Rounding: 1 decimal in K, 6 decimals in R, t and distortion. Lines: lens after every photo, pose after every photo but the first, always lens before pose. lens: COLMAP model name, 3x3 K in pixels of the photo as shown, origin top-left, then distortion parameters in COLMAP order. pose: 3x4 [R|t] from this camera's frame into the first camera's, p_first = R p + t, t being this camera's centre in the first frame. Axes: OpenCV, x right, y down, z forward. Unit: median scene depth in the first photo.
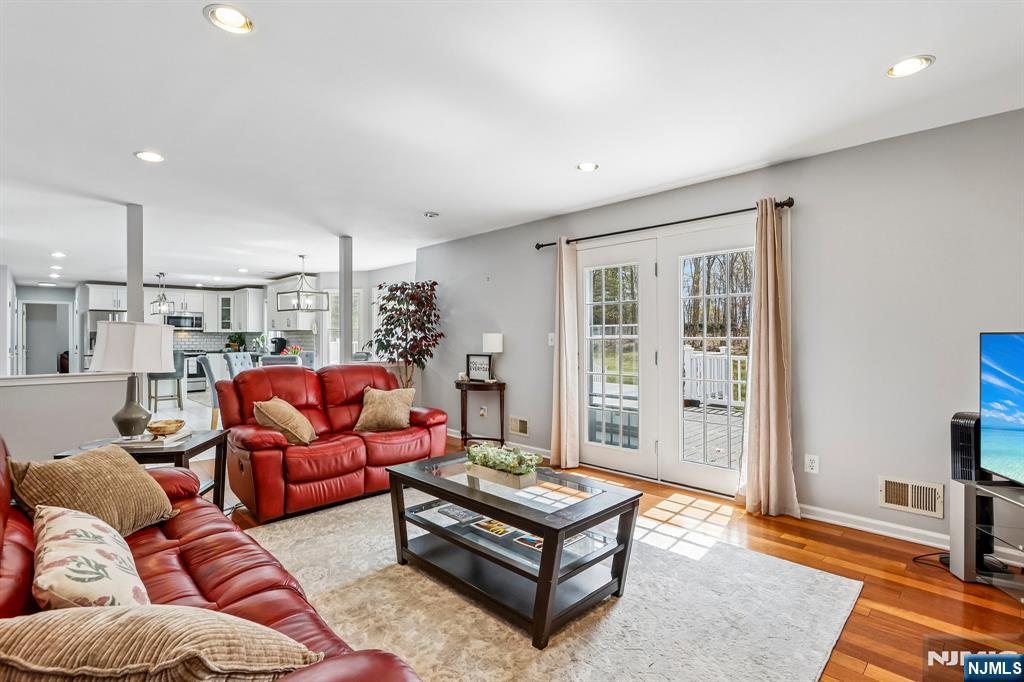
lens RADIAL K [[473.7, 0, 504.1], [0, 473.7, 333.0], [0, 0, 1]] dist [-0.023607, 0.000092]
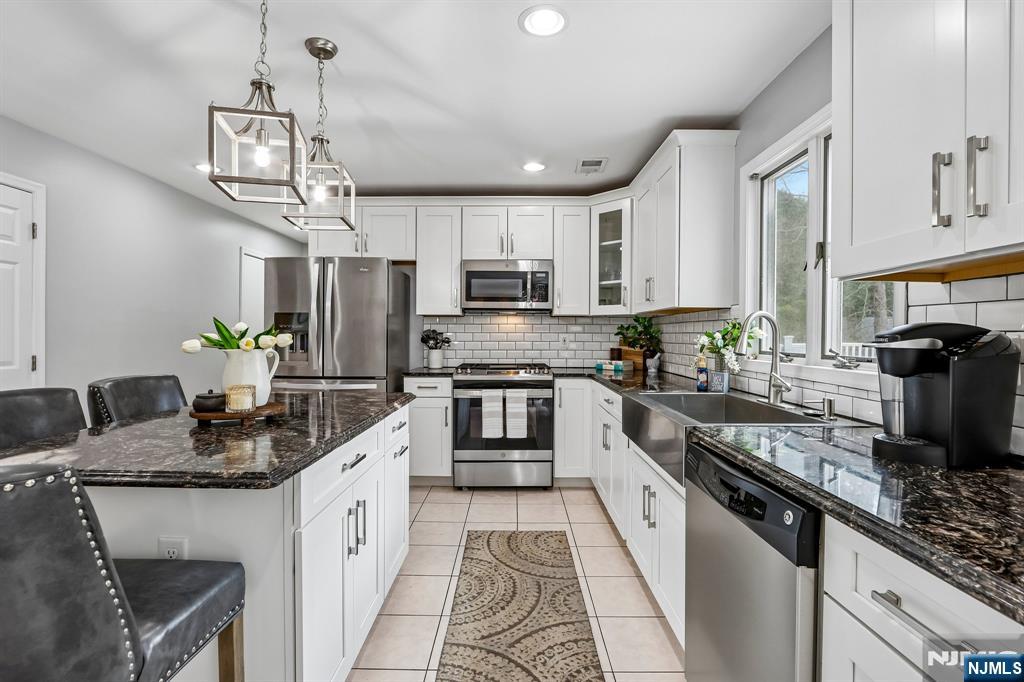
lens RADIAL K [[473.7, 0, 509.6], [0, 473.7, 338.6], [0, 0, 1]] dist [-0.023607, 0.000092]
pose [[0.709612, 0.009793, -0.704524, -0.406725], [-0.001730, 0.999925, 0.012157, 0.011810], [0.704590, -0.007408, 0.709576, 0.713133]]
